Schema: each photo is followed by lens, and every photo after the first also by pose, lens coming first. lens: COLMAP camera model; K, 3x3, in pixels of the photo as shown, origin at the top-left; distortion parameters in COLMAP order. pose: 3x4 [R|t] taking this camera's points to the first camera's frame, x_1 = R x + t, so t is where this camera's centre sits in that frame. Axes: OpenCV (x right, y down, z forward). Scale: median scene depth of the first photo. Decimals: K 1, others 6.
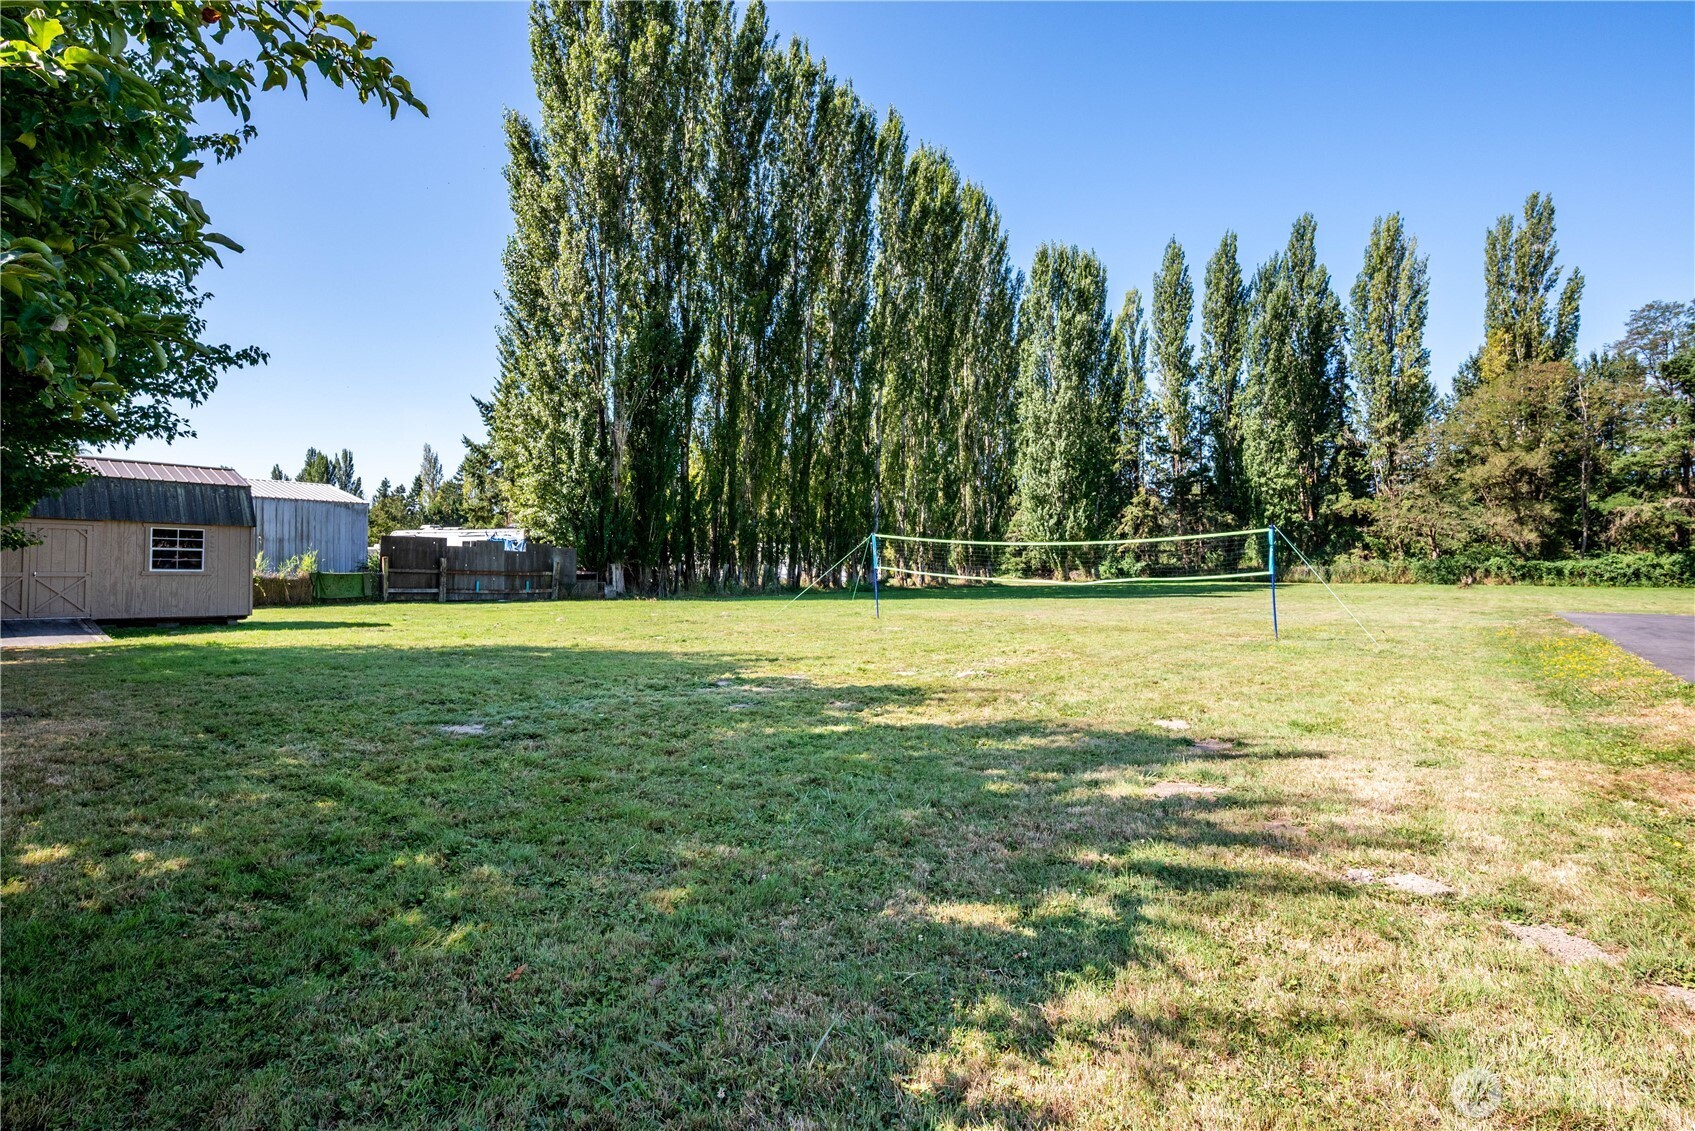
lens RADIAL K [[839.4, 0, 856.3], [0, 839.4, 575.0], [0, 0, 1]] dist [-0.003402, -0.001158]
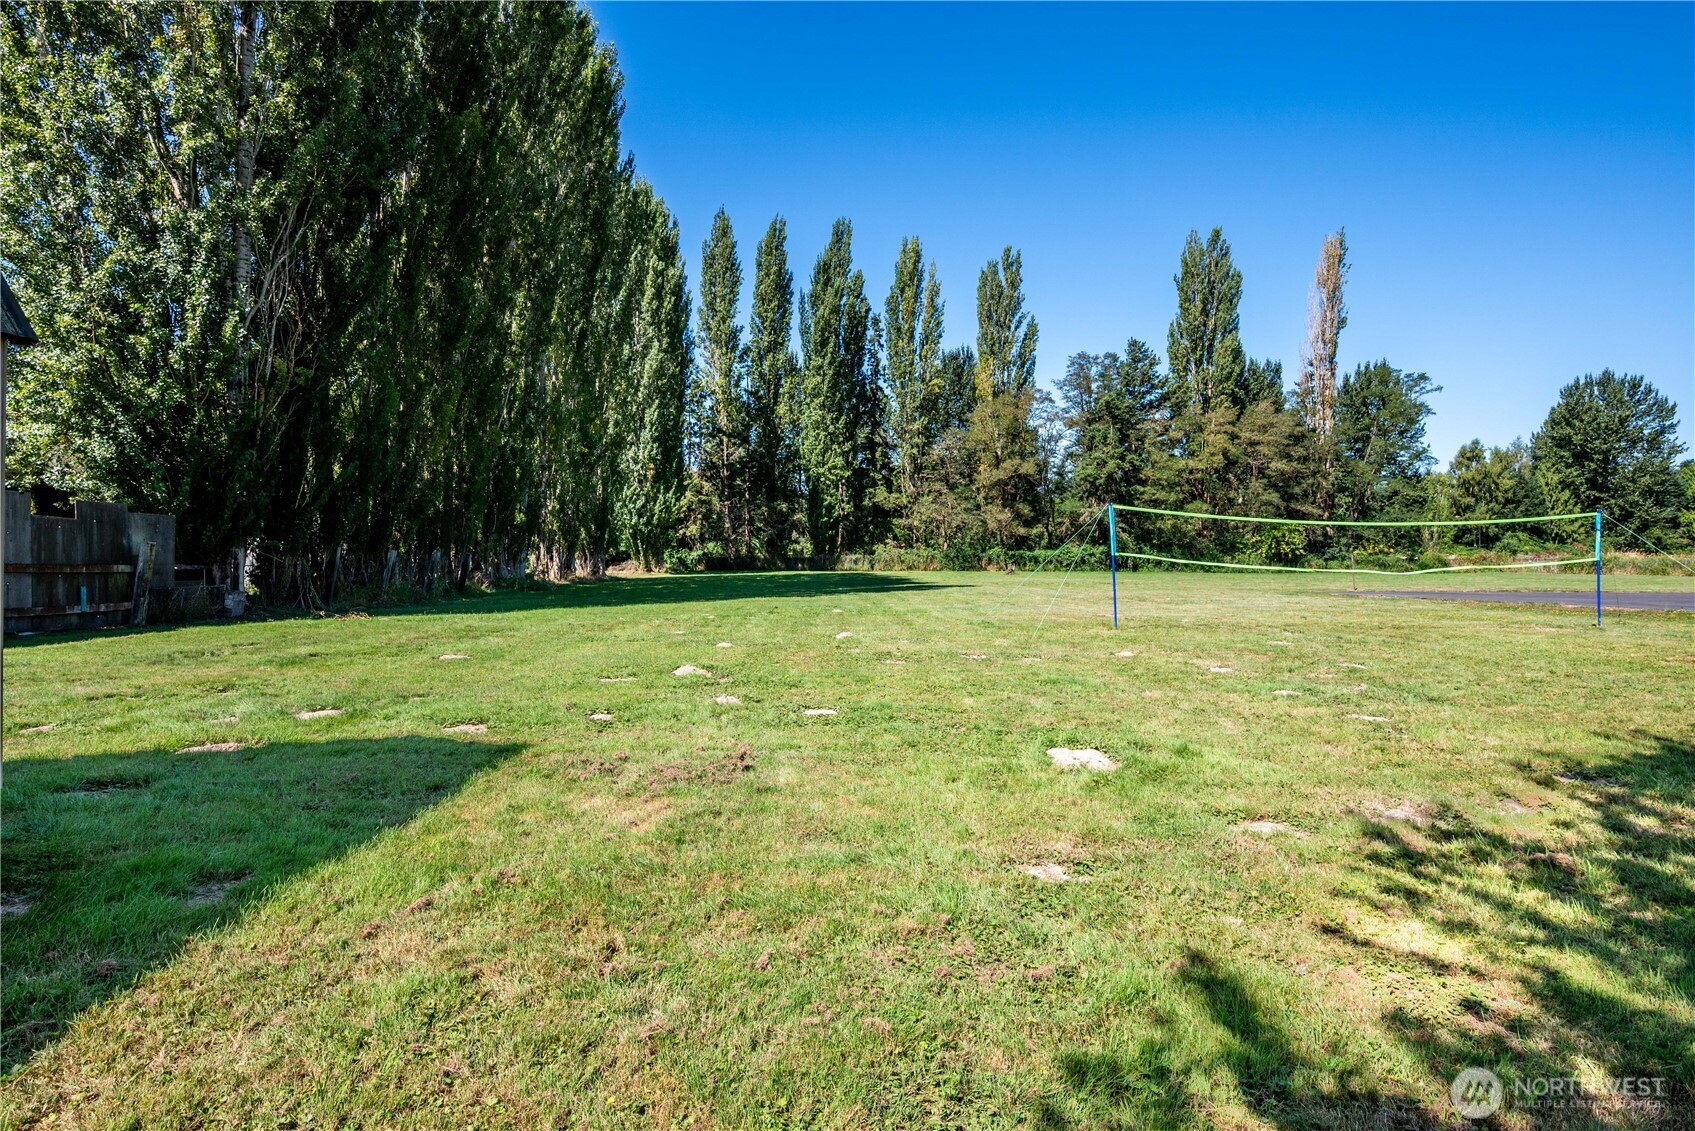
lens RADIAL K [[869.2, 0, 837.8], [0, 869.2, 567.5], [0, 0, 1]] dist [0.003033, 0.000206]
pose [[0.753230, -0.009666, 0.657686, -0.195334], [0.008206, 0.999952, 0.005298, -0.001072], [-0.657706, 0.001407, 0.753274, 0.196261]]
